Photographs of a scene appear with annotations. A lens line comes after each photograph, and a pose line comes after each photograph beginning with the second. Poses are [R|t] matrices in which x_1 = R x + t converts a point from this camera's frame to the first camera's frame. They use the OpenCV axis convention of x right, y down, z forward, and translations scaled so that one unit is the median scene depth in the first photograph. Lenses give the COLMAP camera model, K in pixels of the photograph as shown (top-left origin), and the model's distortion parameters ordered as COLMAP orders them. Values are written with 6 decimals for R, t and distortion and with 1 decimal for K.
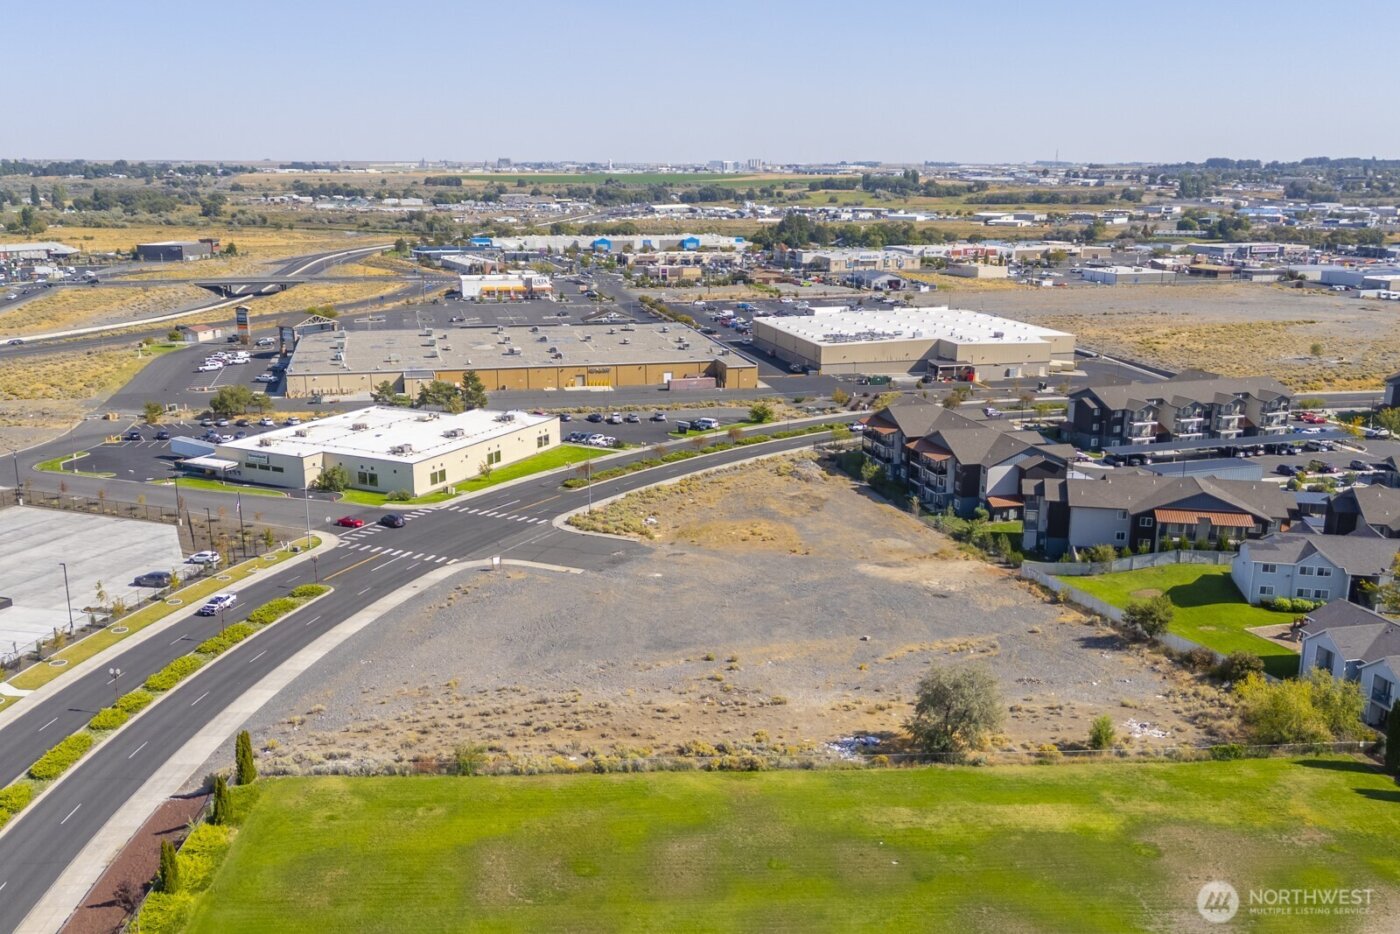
lens RADIAL K [[1234.7, 0, 664.1], [0, 1234.7, 471.3], [0, 0, 1]] dist [0.103647, -0.143040]
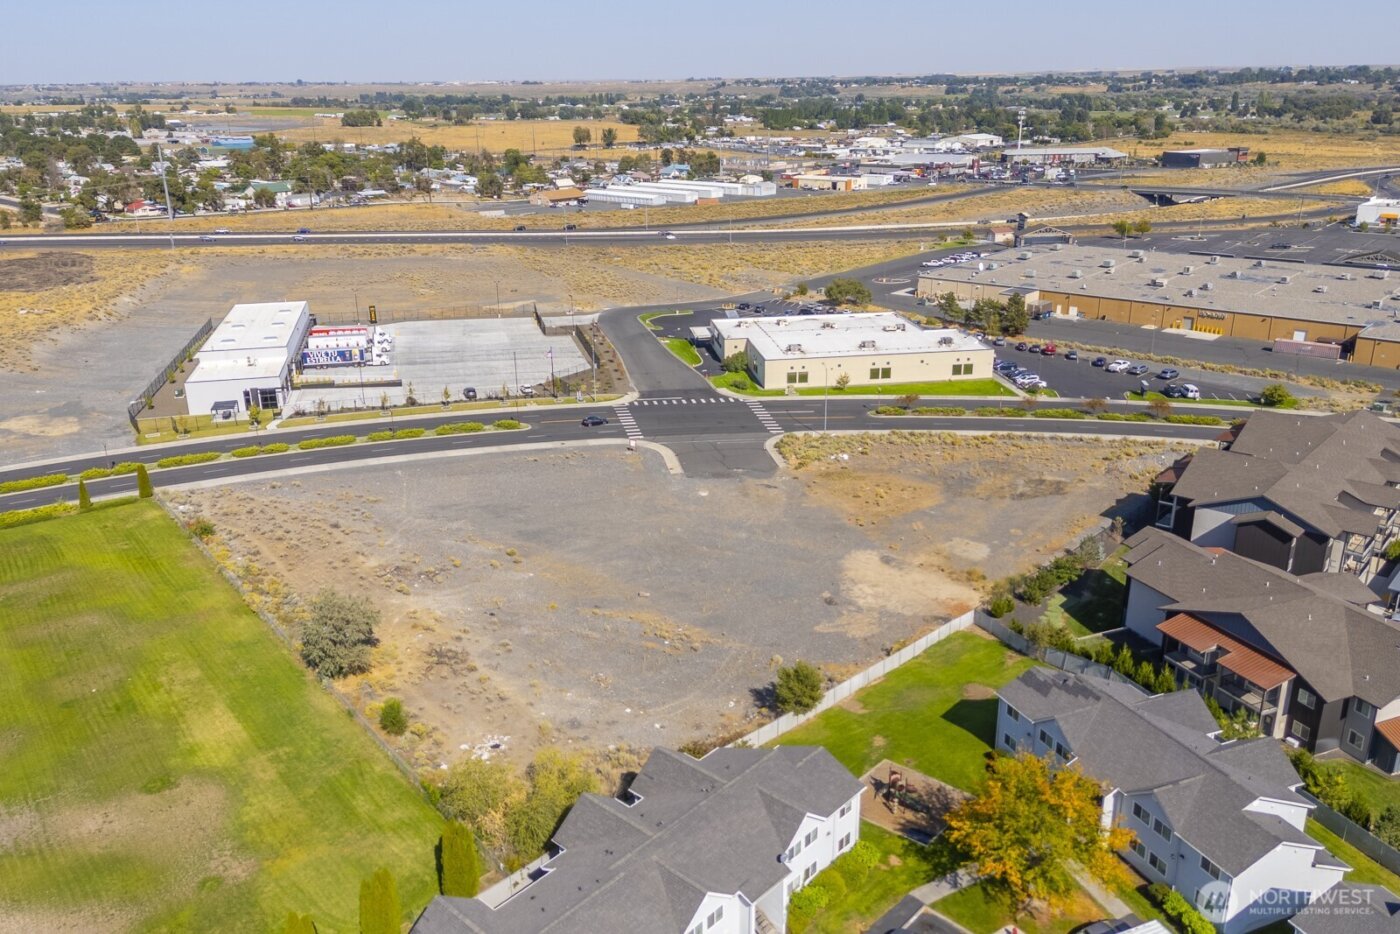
lens RADIAL K [[1084.6, 0, 700.0], [0, 1084.6, 467.0], [0, 0, 1]] dist [0.085266, -0.090378]
pose [[0.584072, 0.265659, -0.766998, 0.453418], [-0.184238, 0.963651, 0.193474, -0.076123], [0.790517, 0.028307, 0.611786, 0.277272]]
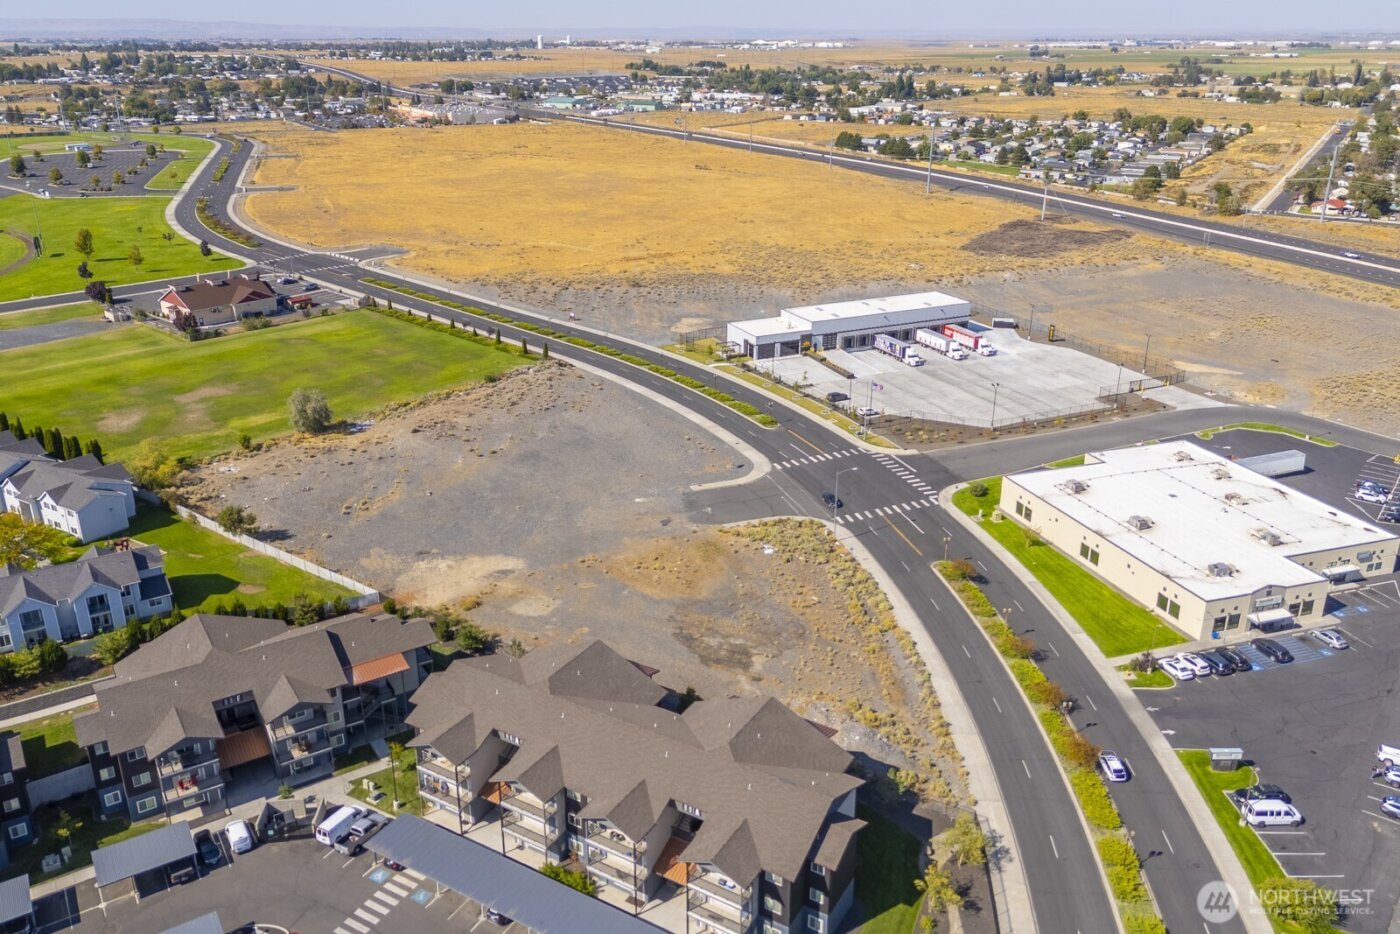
lens RADIAL K [[1084.6, 0, 700.0], [0, 1084.6, 467.0], [0, 0, 1]] dist [0.085266, -0.090378]
pose [[-0.692213, 0.266876, -0.670536, 0.442991], [-0.170837, 0.842114, 0.511525, -0.337750], [0.701182, 0.468637, -0.537330, 1.052600]]
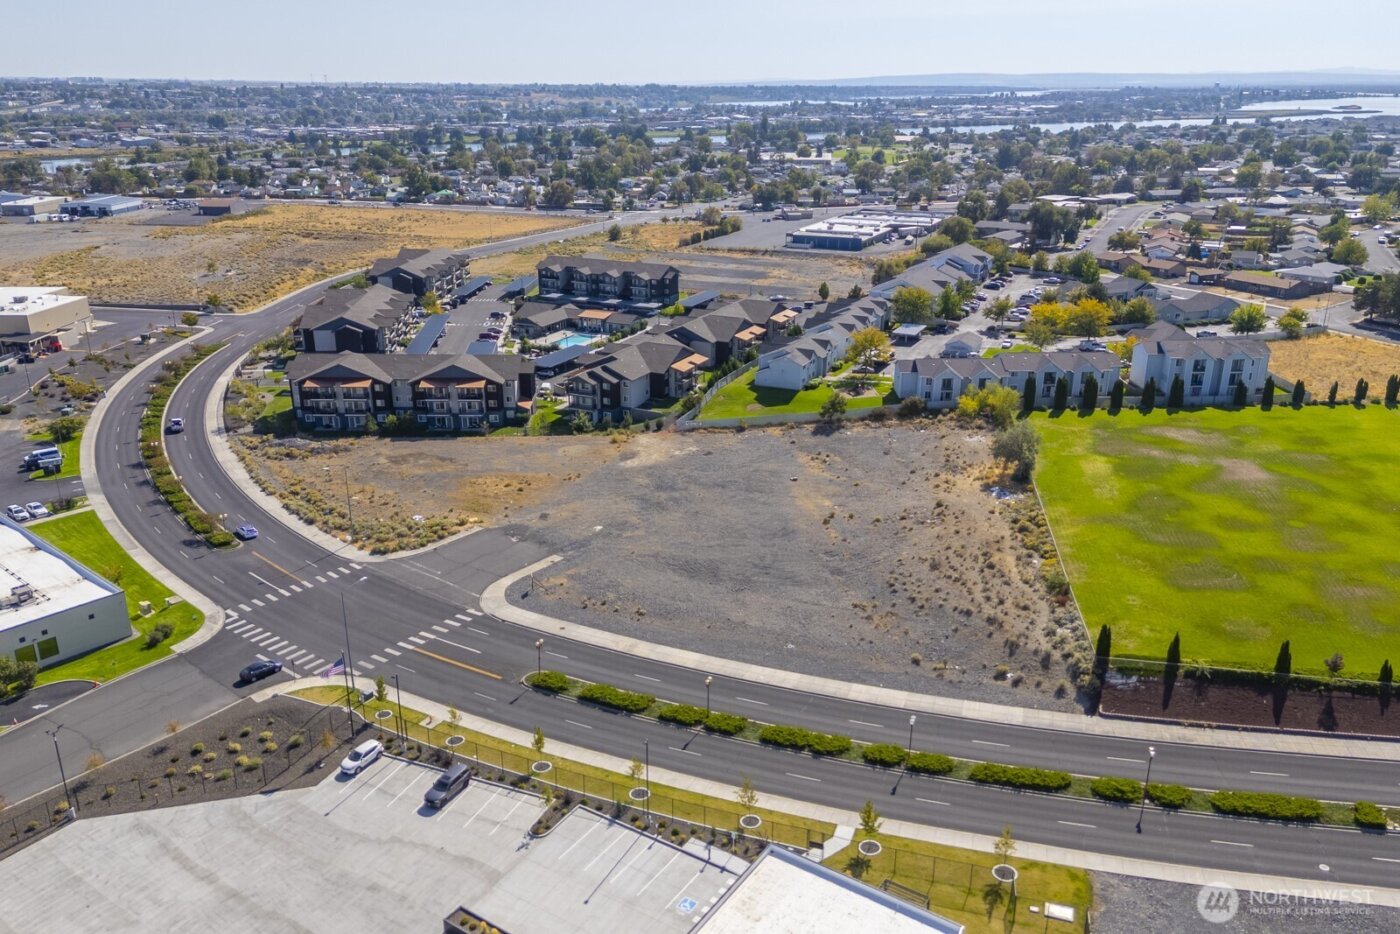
lens RADIAL K [[1071.7, 0, 694.1], [0, 1071.7, 468.8], [0, 0, 1]] dist [0.083894, -0.088164]
pose [[0.224670, -0.327673, 0.917689, -0.546044], [0.231769, 0.932709, 0.276293, -0.134600], [-0.946471, 0.150617, 0.285496, 0.415545]]
